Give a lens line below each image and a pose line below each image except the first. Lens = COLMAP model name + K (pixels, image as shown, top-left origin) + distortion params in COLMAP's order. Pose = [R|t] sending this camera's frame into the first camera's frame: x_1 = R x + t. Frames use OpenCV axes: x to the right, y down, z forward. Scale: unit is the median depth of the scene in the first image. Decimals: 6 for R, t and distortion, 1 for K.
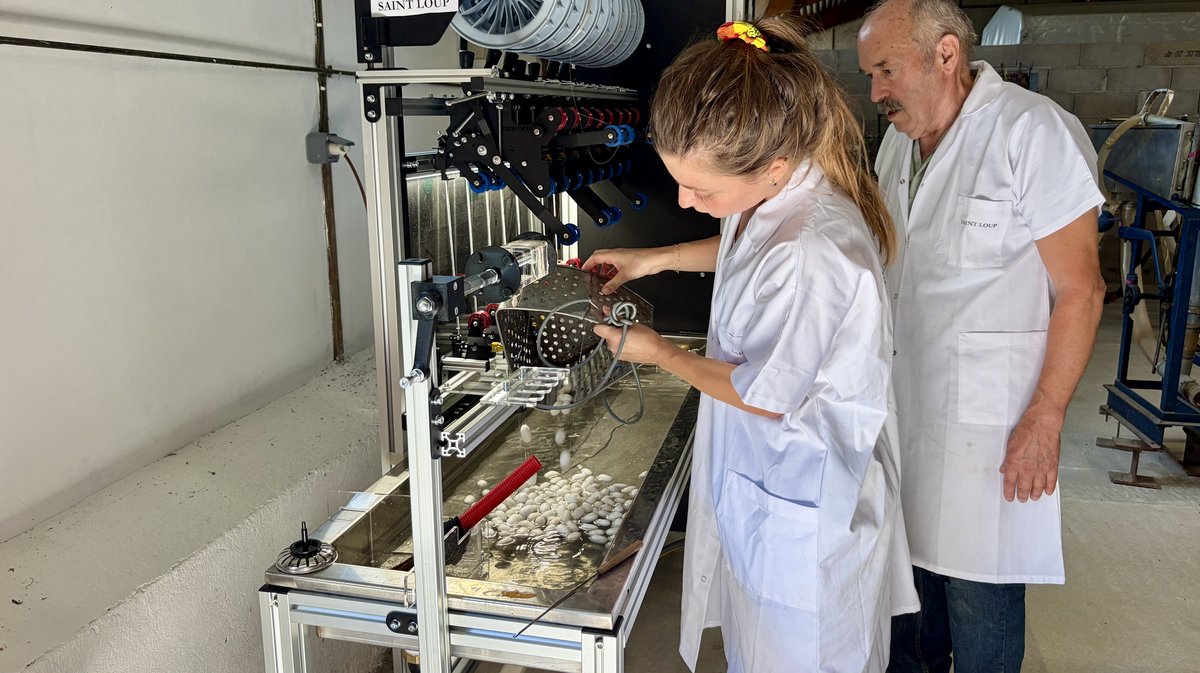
lens RADIAL K [[895.8, 0, 603.4], [0, 895.8, 309.6], [0, 0, 1]] dist [0.083680, -0.112740]
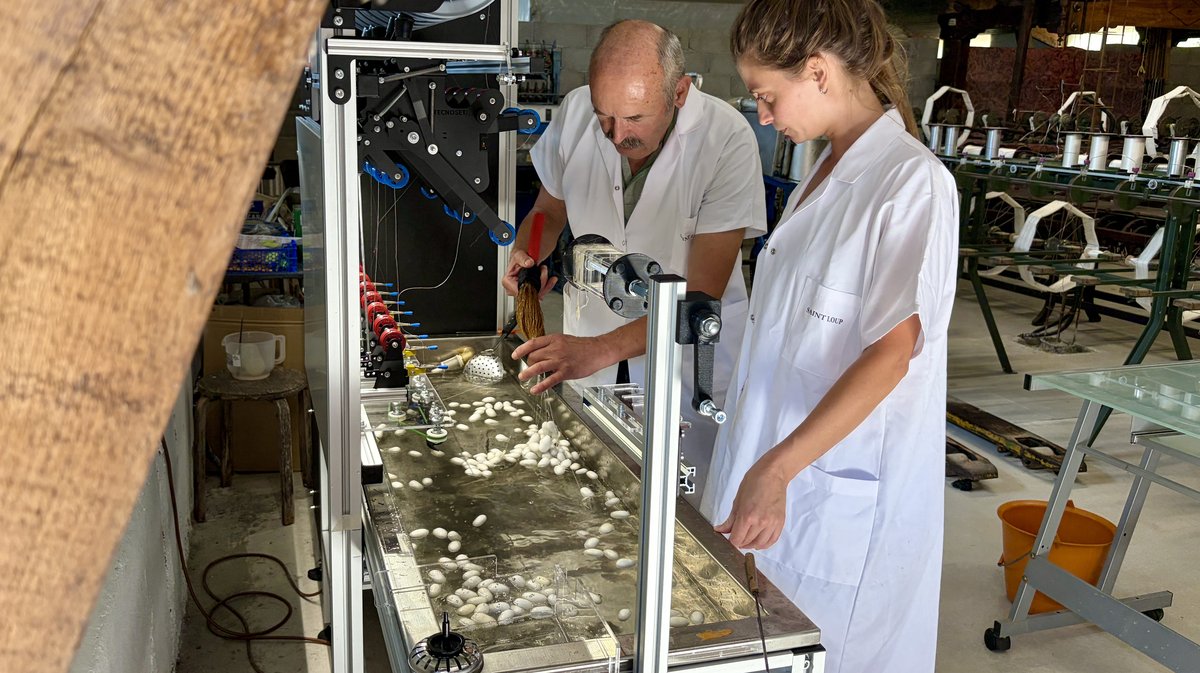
lens RADIAL K [[991.4, 0, 547.5], [0, 991.4, 305.9], [0, 0, 1]] dist [0.048996, -0.000185]
pose [[0.863294, -0.081571, 0.498065, -0.547638], [0.076078, 0.996609, 0.031355, -0.045382], [-0.498934, 0.010824, 0.866573, 0.157953]]
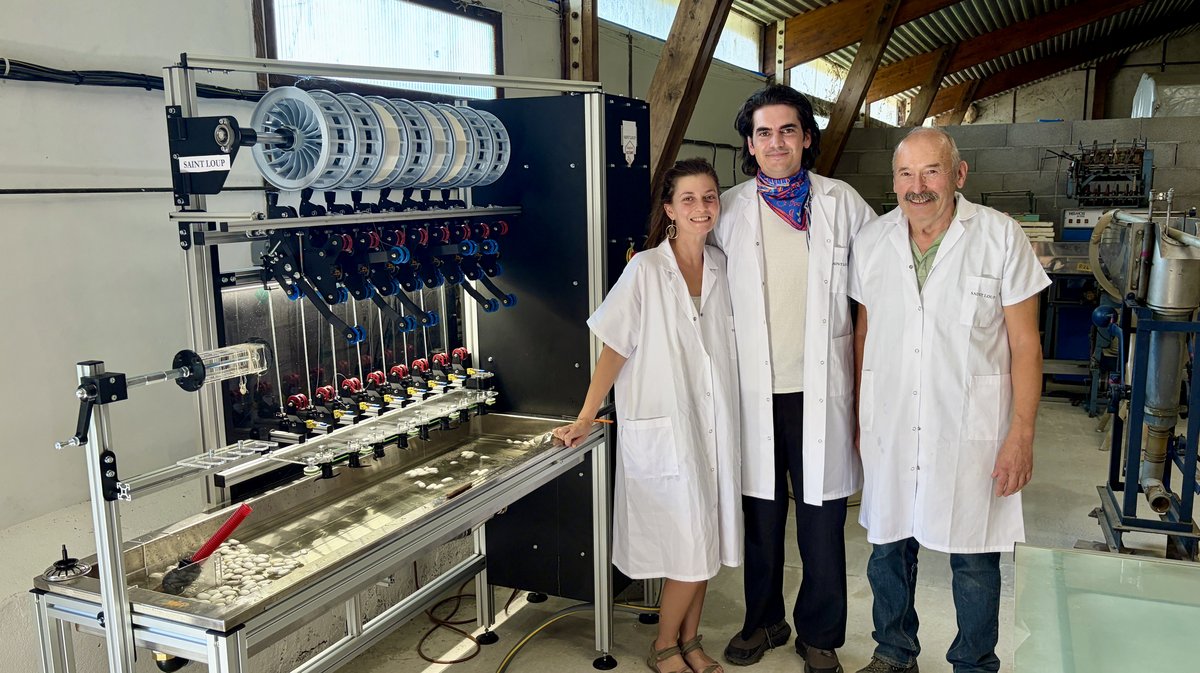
lens RADIAL K [[969.3, 0, 638.6], [0, 969.3, 336.3], [0, 0, 1]] dist [0.011538, 0.007926]
pose [[0.984063, 0.018813, -0.176823, 0.650936], [-0.028012, 0.998373, -0.049669, -0.029351], [0.175601, 0.053830, 0.982989, -0.273044]]
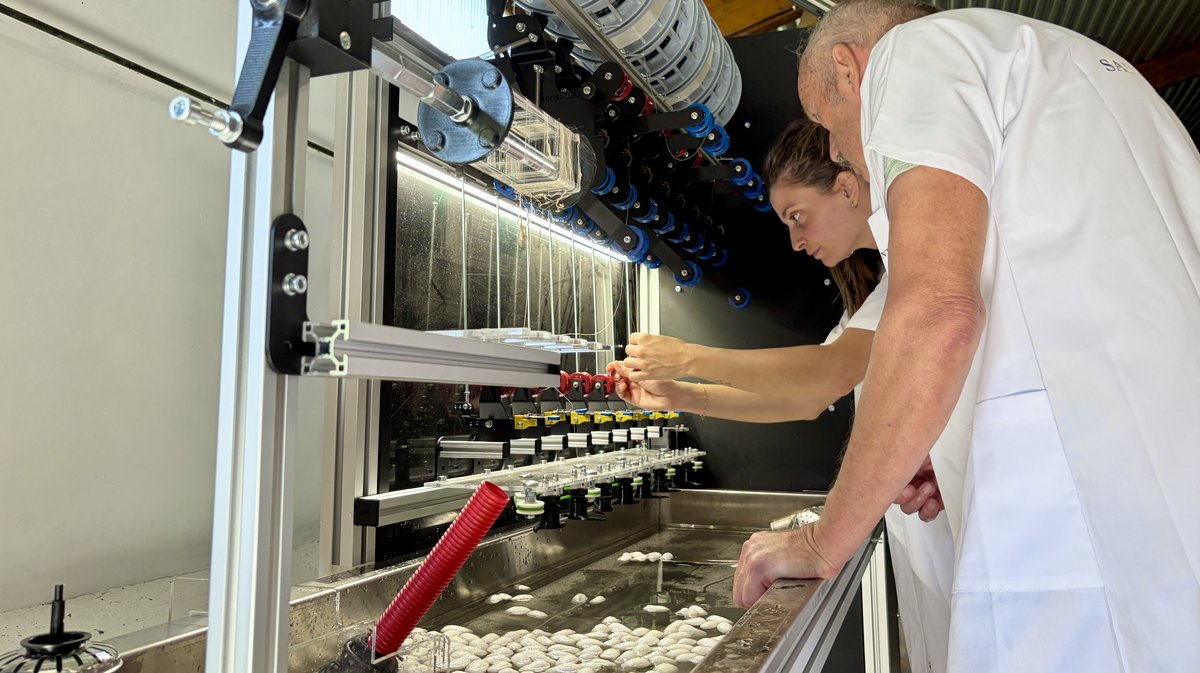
lens RADIAL K [[895.8, 0, 603.4], [0, 895.8, 309.6], [0, 0, 1]] dist [0.083680, -0.112740]
pose [[0.993685, -0.008853, -0.111855, 0.016452], [-0.026676, 0.949661, -0.312141, 0.195392], [0.108987, 0.313153, 0.943428, 0.423082]]
